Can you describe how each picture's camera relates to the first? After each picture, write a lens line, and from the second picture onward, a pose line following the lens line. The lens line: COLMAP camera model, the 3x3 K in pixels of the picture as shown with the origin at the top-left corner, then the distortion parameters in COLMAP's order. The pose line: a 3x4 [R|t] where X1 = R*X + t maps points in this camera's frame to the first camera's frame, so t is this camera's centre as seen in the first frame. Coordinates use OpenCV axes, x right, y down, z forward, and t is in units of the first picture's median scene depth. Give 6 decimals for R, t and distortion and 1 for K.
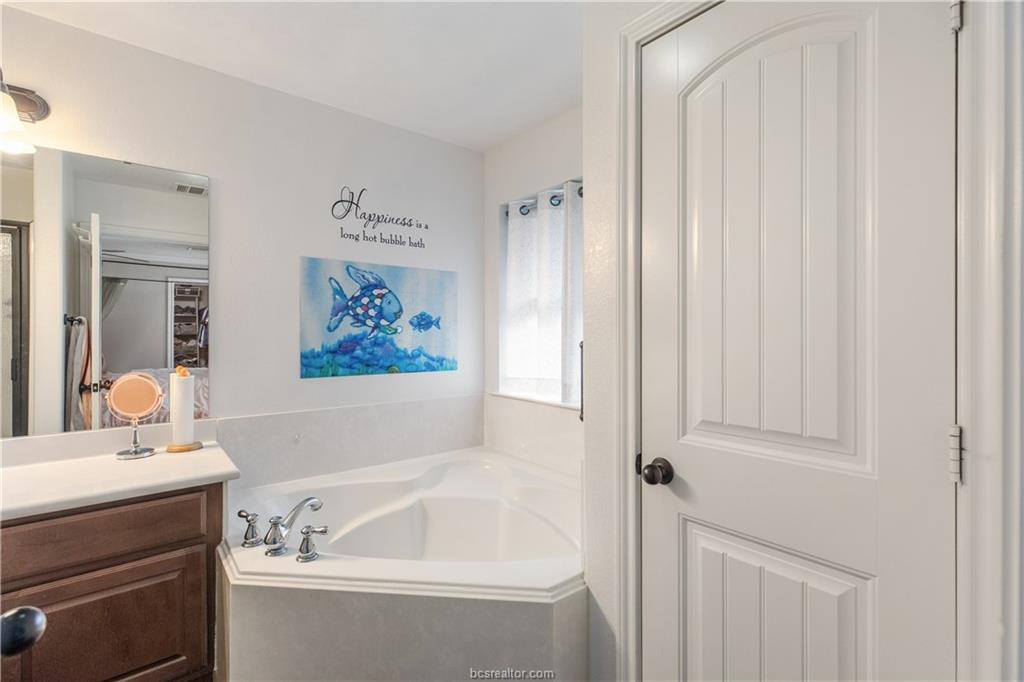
lens RADIAL K [[462.3, 0, 513.2], [0, 462.3, 337.9], [0, 0, 1]] dist [0.004813, 0.001601]
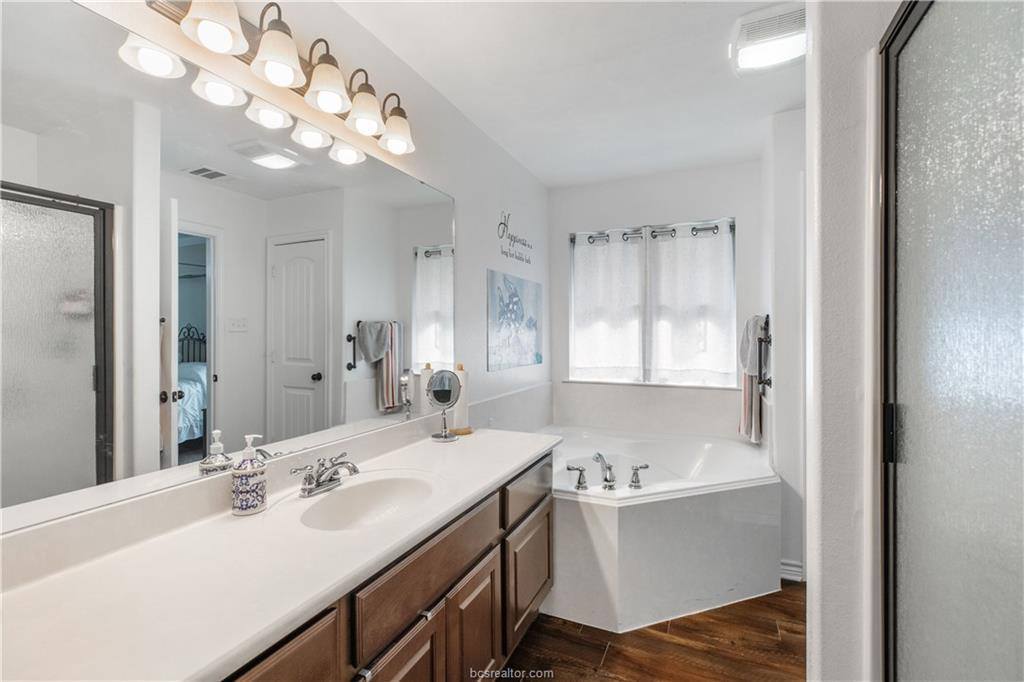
lens RADIAL K [[462.3, 0, 501.1], [0, 462.3, 339.4], [0, 0, 1]] dist [0.004813, 0.001601]
pose [[0.895296, -0.009016, 0.445381, -0.838315], [0.008505, 0.999959, 0.003146, 0.001182], [-0.445391, 0.000971, 0.895336, -0.068190]]
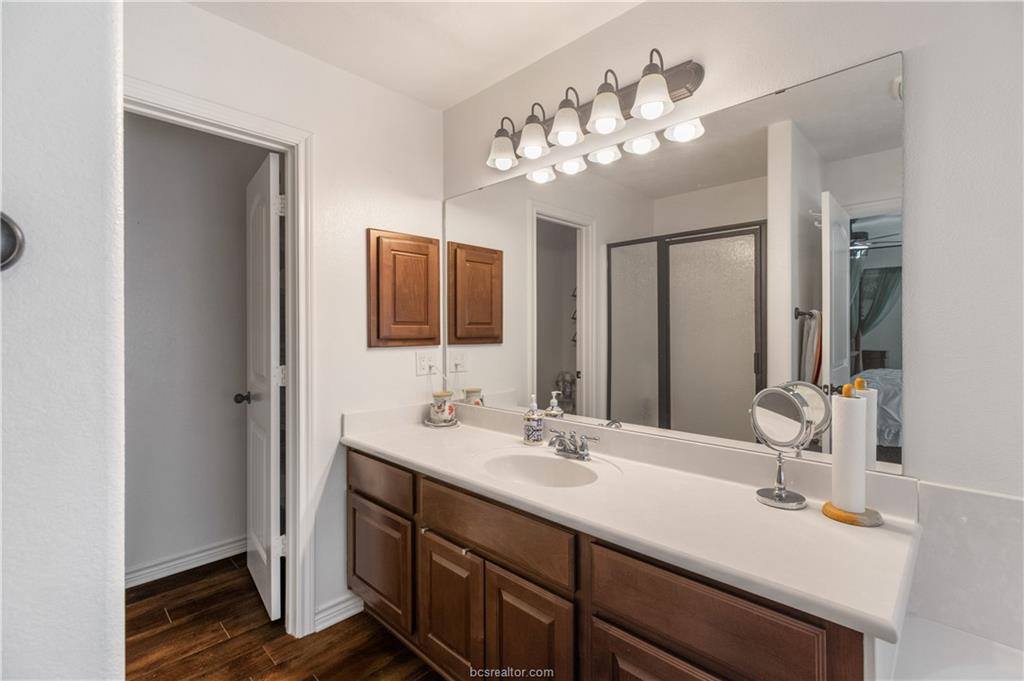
lens RADIAL K [[462.3, 0, 510.1], [0, 462.3, 331.2], [0, 0, 1]] dist [0.004813, 0.001601]
pose [[0.117285, -0.010583, -0.993042, -0.120704], [0.003466, 0.999941, -0.010247, 0.003812], [0.993092, -0.002240, 0.117315, 0.363970]]
